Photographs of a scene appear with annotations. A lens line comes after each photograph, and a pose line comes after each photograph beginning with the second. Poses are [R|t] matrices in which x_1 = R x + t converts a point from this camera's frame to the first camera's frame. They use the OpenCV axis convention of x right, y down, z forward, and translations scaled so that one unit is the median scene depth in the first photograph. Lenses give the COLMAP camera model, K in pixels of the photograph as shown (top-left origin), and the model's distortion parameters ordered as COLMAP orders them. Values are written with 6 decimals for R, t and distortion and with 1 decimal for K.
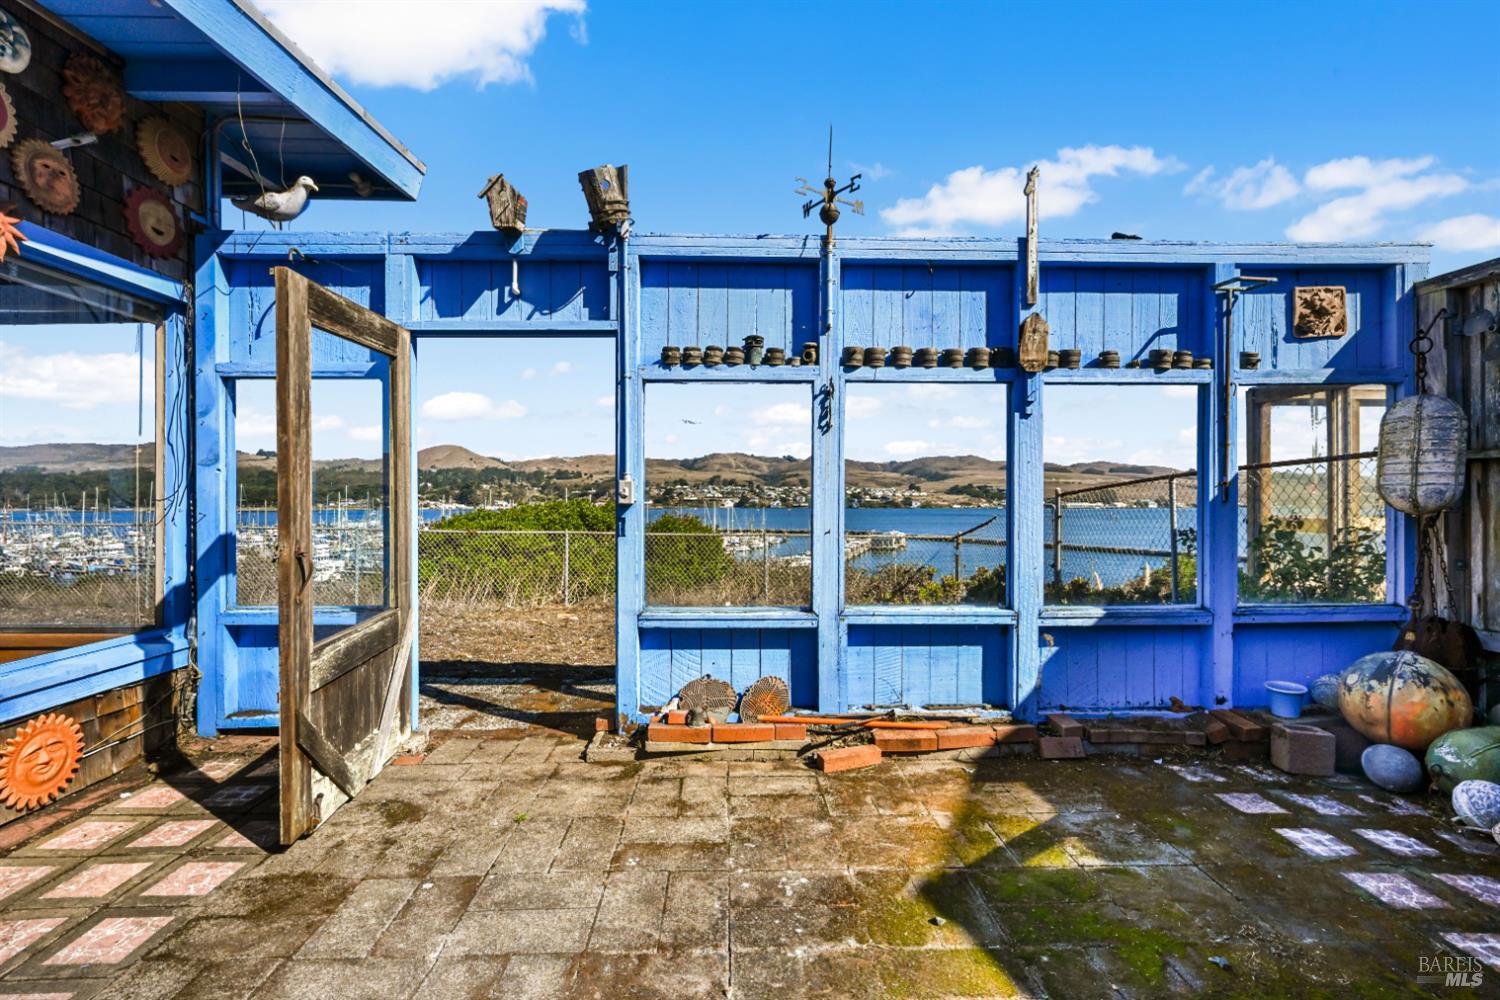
lens RADIAL K [[688.8, 0, 747.9], [0, 688.8, 493.4], [0, 0, 1]] dist [0.002169, -0.000952]
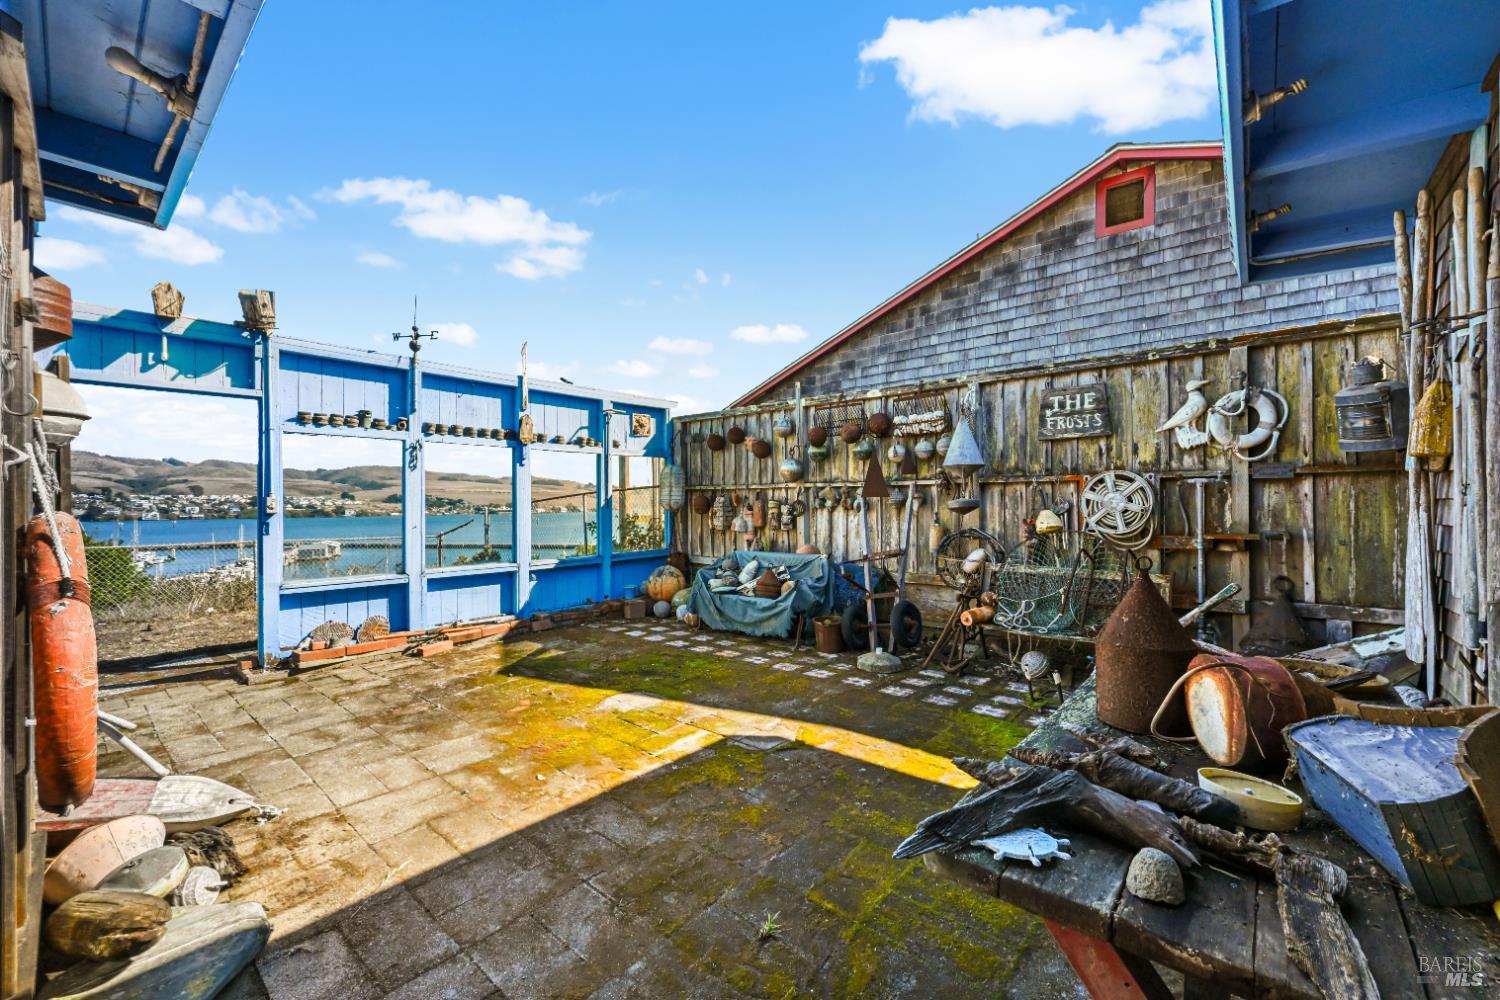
lens RADIAL K [[591.1, 0, 747.0], [0, 591.1, 503.0], [0, 0, 1]] dist [-0.000989, -0.001110]
pose [[0.673630, -0.006638, 0.739039, -0.422863], [0.004606, 0.999978, 0.004784, -0.008617], [-0.739054, 0.000181, 0.673646, -0.631407]]
